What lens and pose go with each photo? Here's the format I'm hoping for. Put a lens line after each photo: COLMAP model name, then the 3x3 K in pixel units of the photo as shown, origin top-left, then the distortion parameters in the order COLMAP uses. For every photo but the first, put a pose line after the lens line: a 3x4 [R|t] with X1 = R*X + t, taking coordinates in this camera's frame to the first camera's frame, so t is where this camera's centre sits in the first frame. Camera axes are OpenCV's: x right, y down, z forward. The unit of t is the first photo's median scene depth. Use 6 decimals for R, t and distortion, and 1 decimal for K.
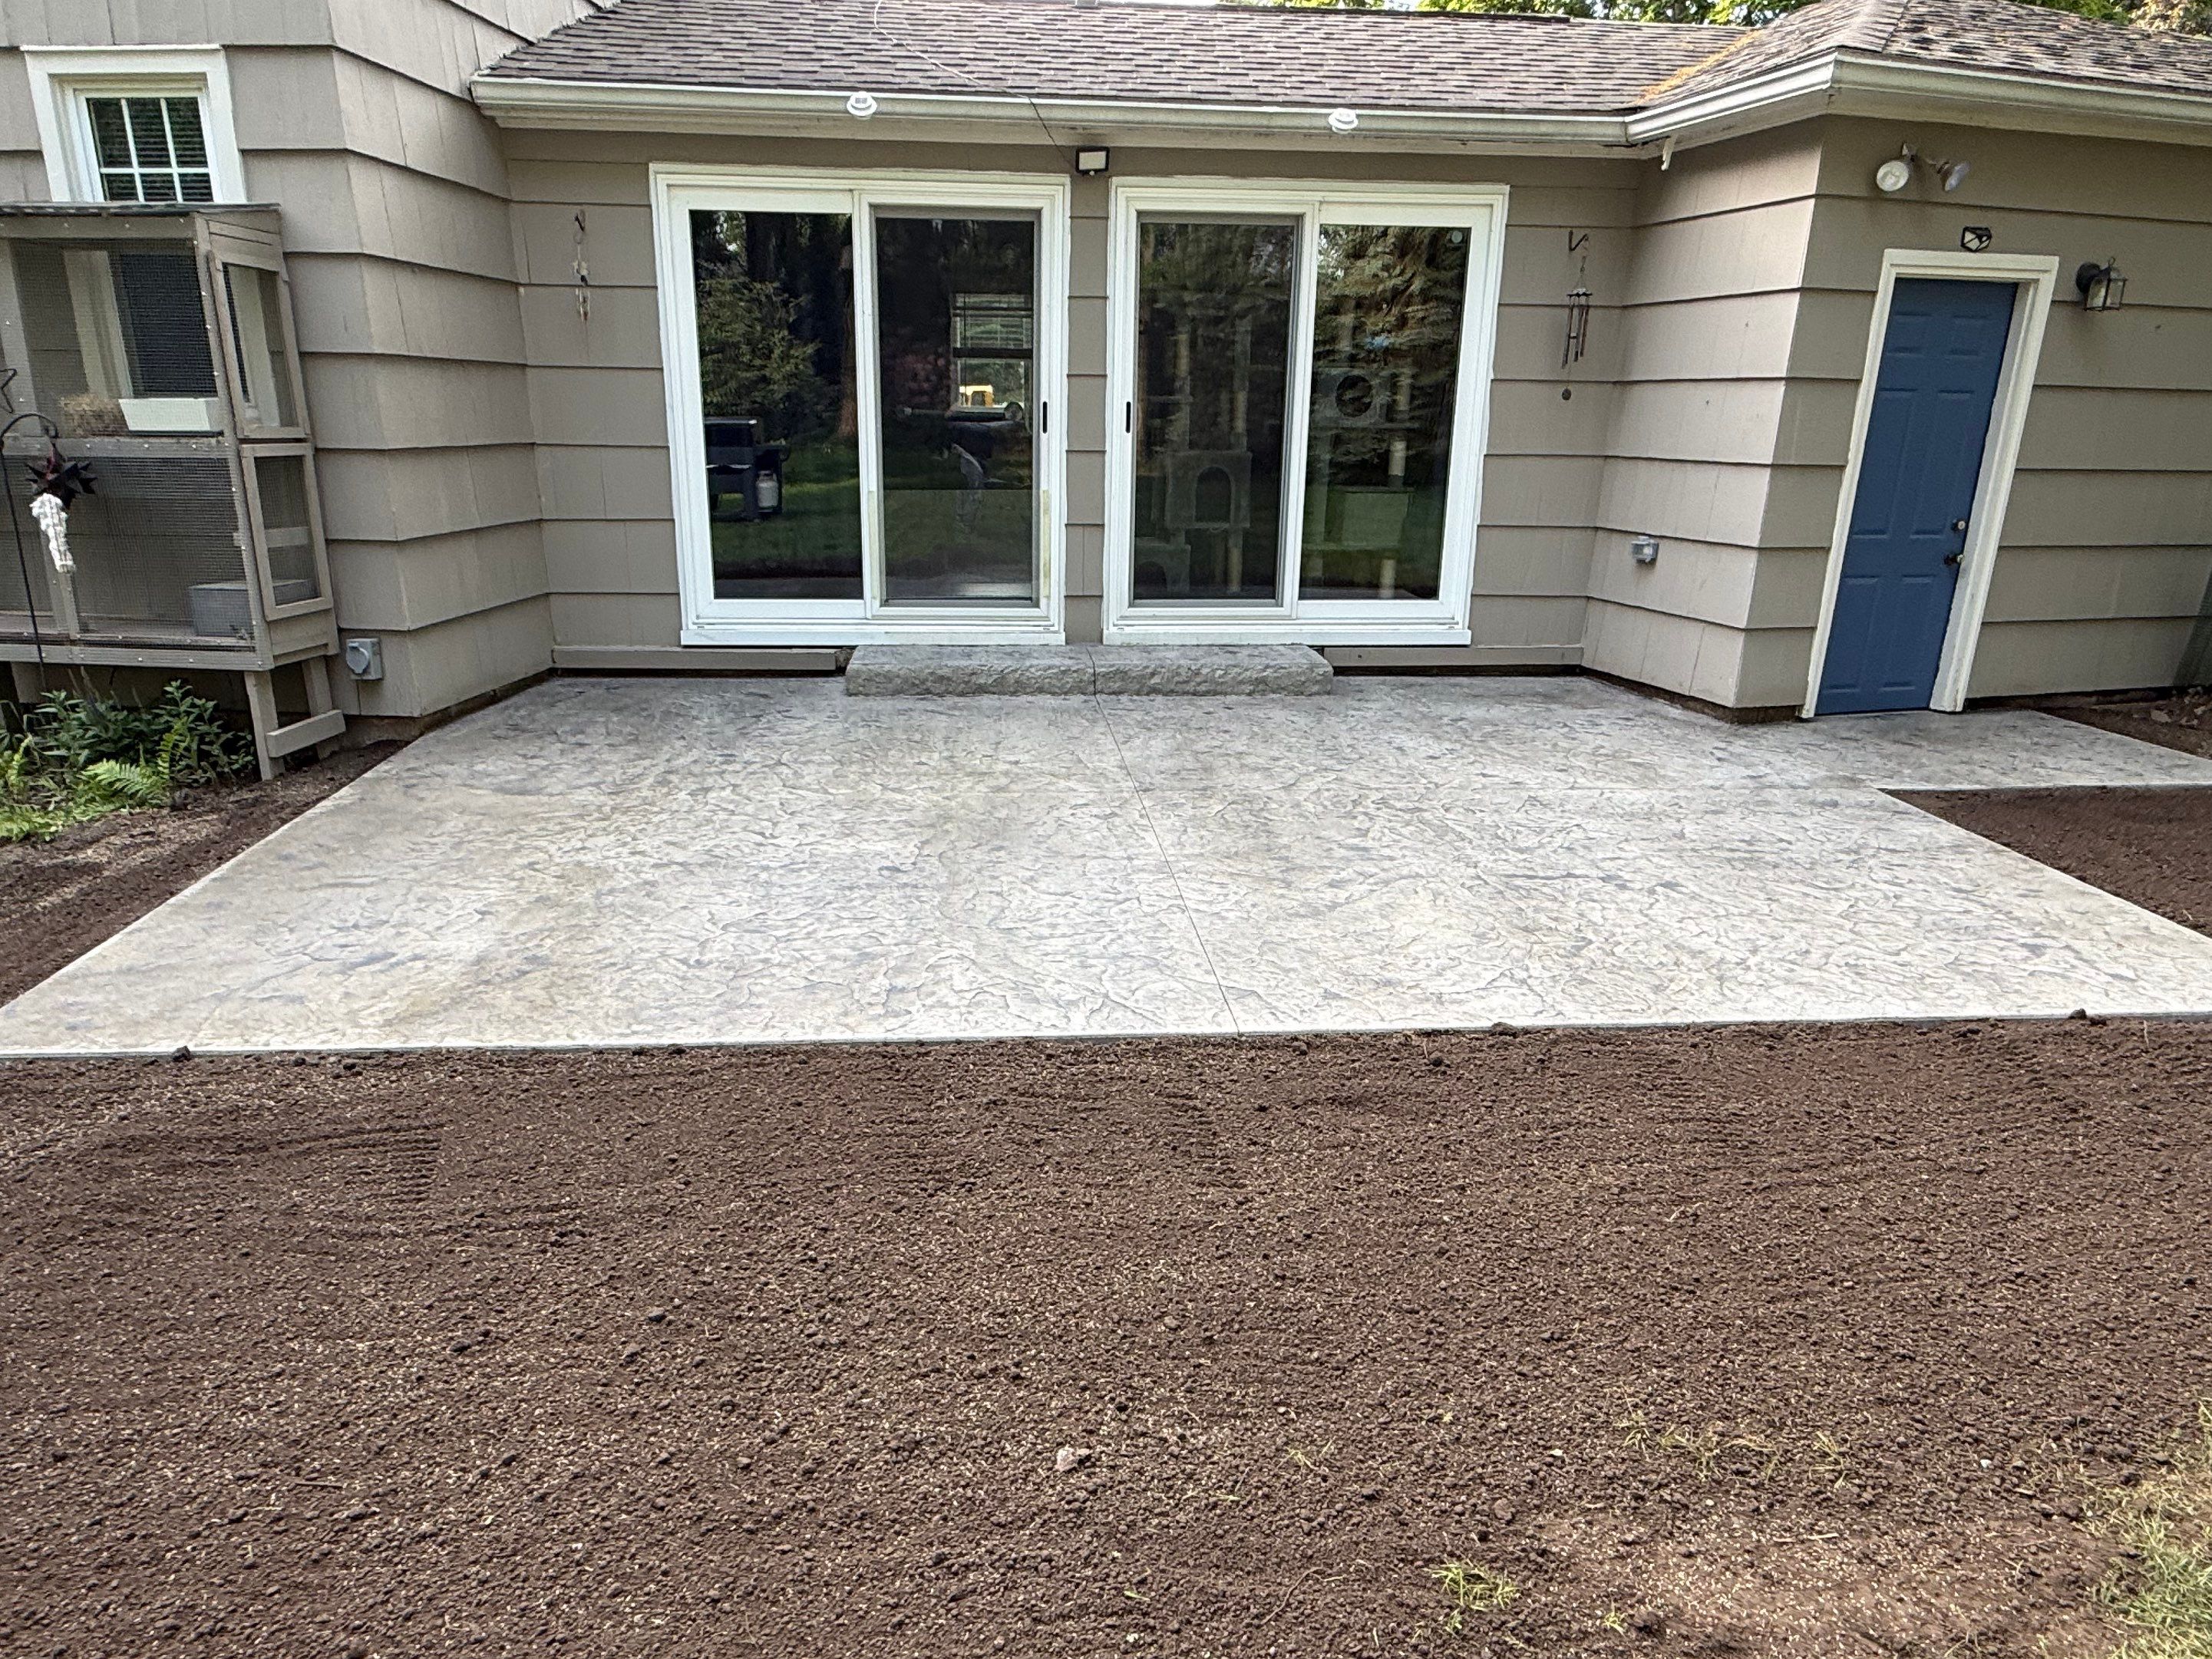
lens RADIAL K [[1375.8, 0, 1084.4], [0, 1375.8, 827.7], [0, 0, 1]] dist [0.000500, 0.001704]
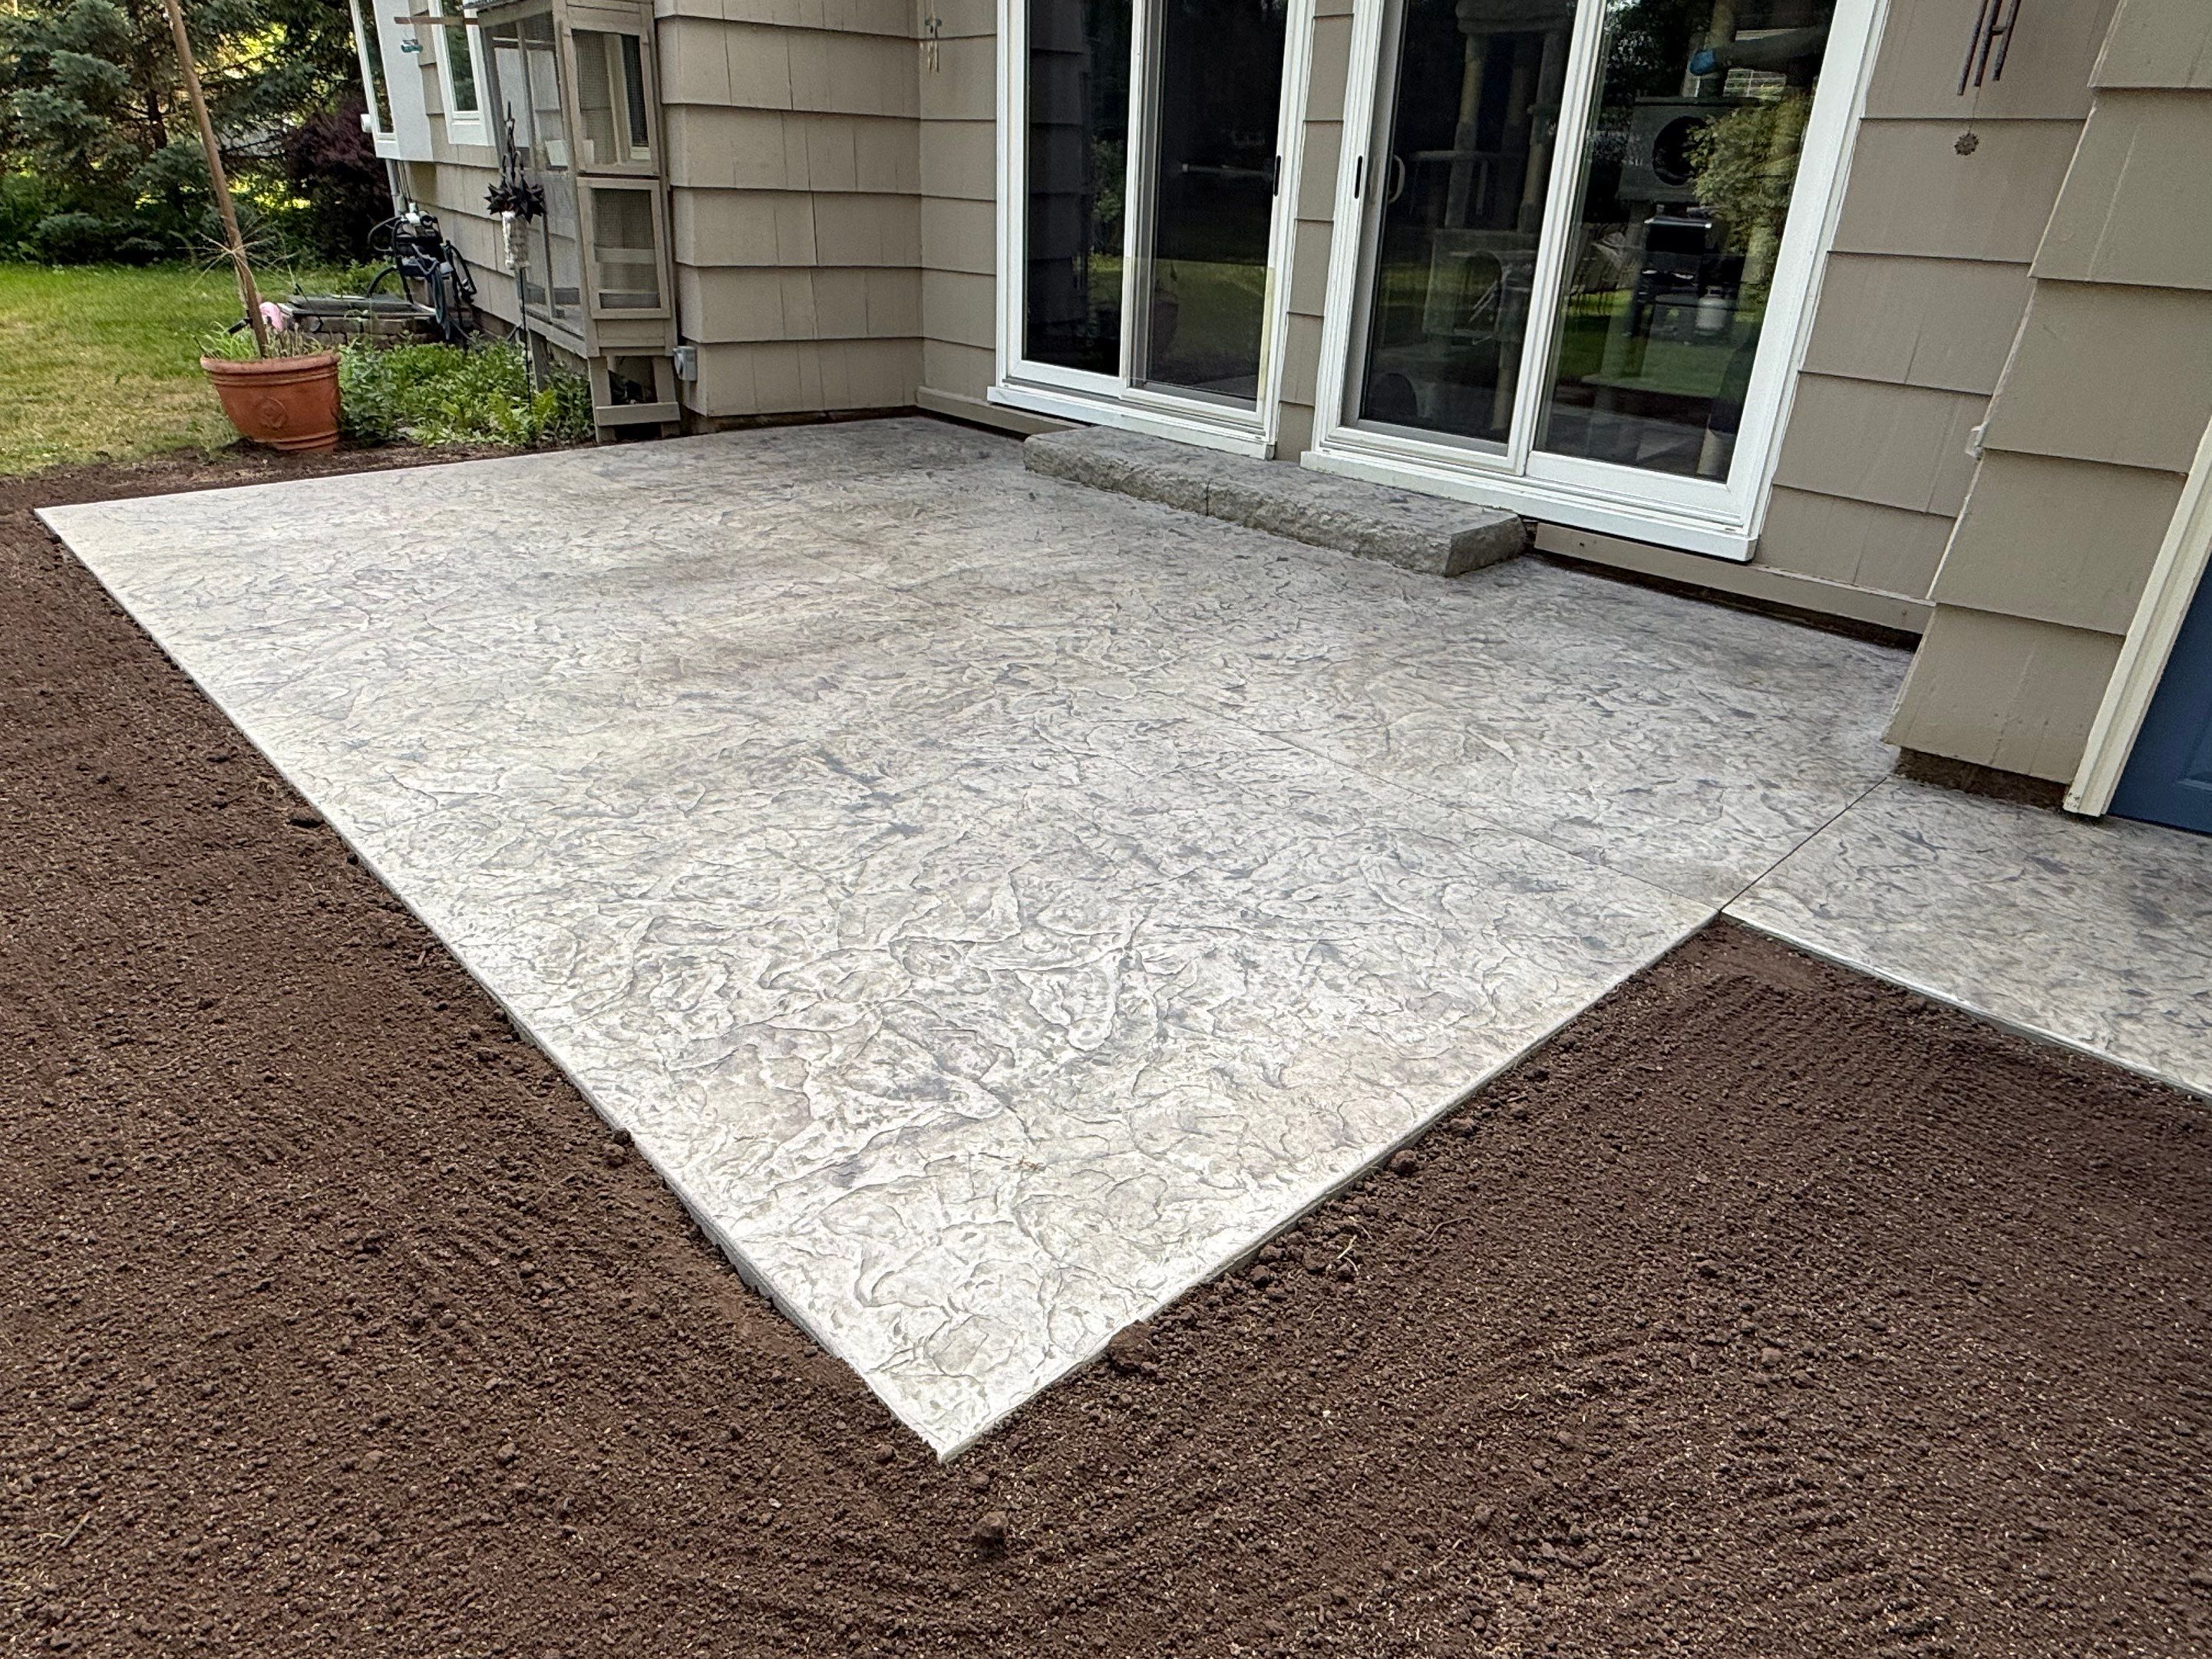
lens RADIAL K [[1375.8, 0, 1093.2], [0, 1375.8, 829.4], [0, 0, 1]] dist [0.000500, 0.001704]
pose [[0.619836, 0.346268, -0.704203, 0.759491], [-0.254708, 0.937570, 0.236825, -0.117470], [0.742245, 0.032574, 0.669337, 0.454503]]
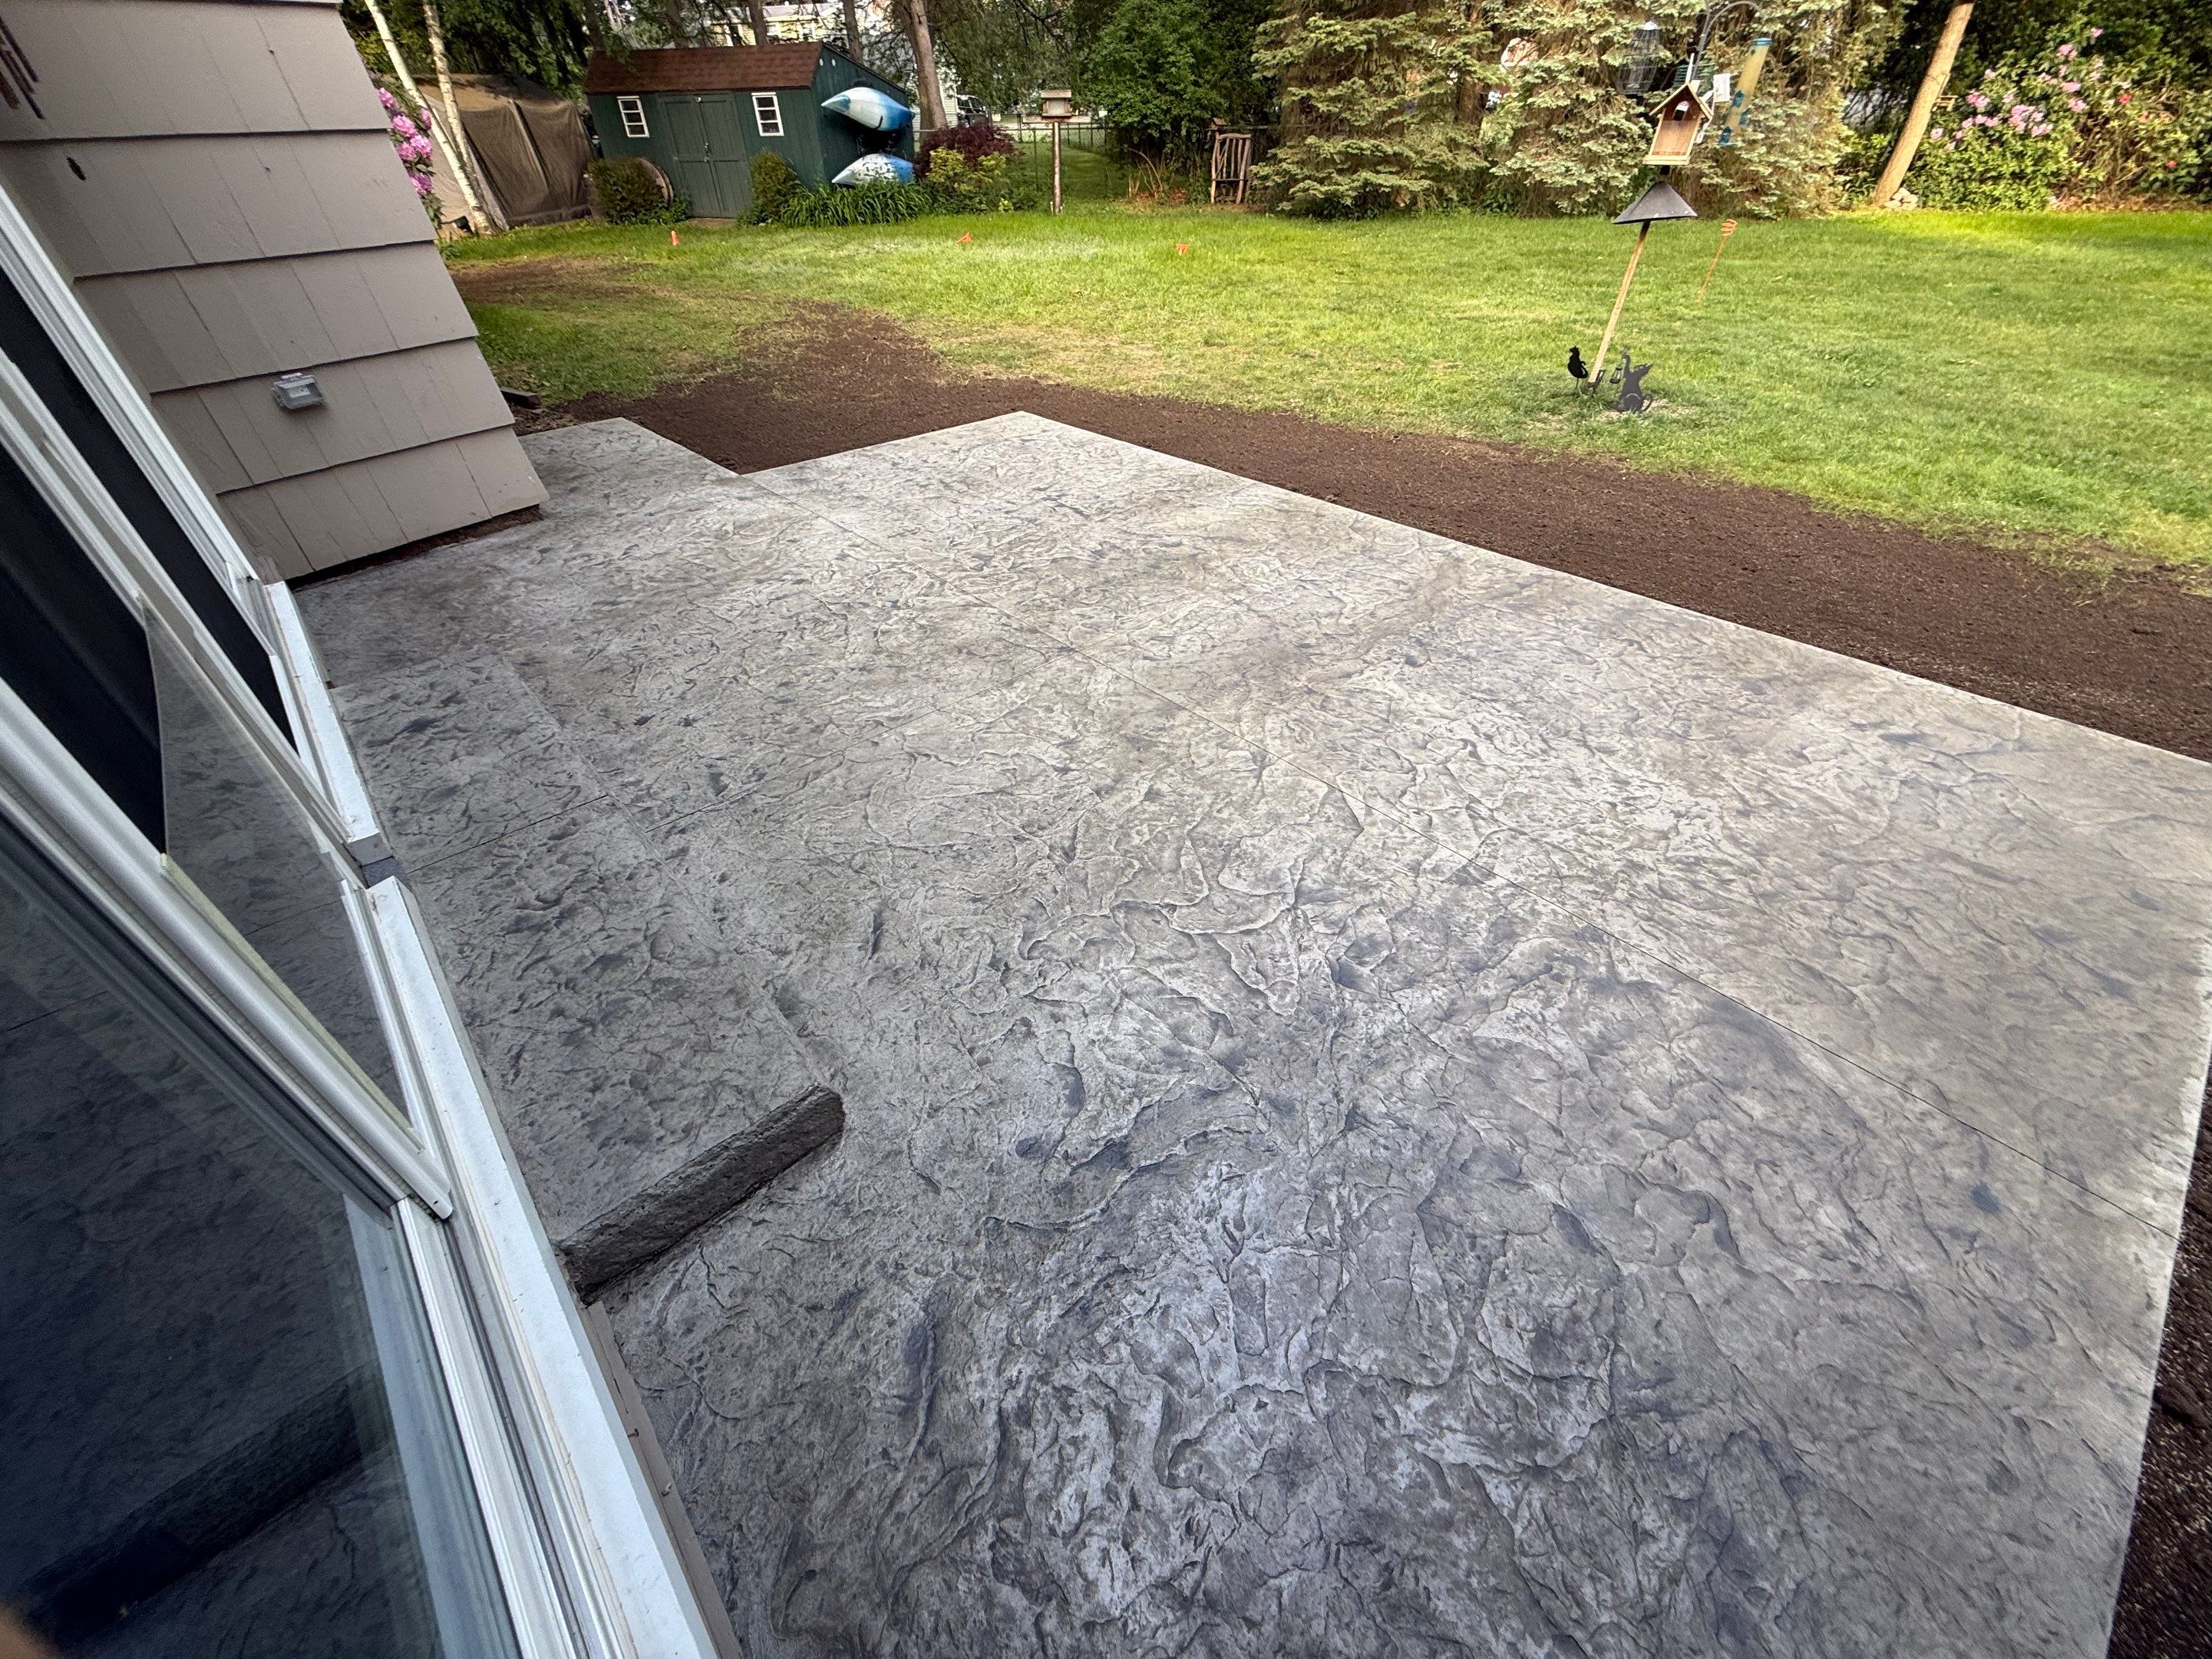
lens RADIAL K [[877.2, 0, 1093.1], [0, 877.2, 836.0], [0, 0, 1]] dist [0.002561, -0.001100]
pose [[-0.599148, -0.512654, 0.614986, -0.388657], [0.246731, 0.612512, 0.750968, -0.381717], [-0.761673, 0.601677, -0.240498, 1.128271]]
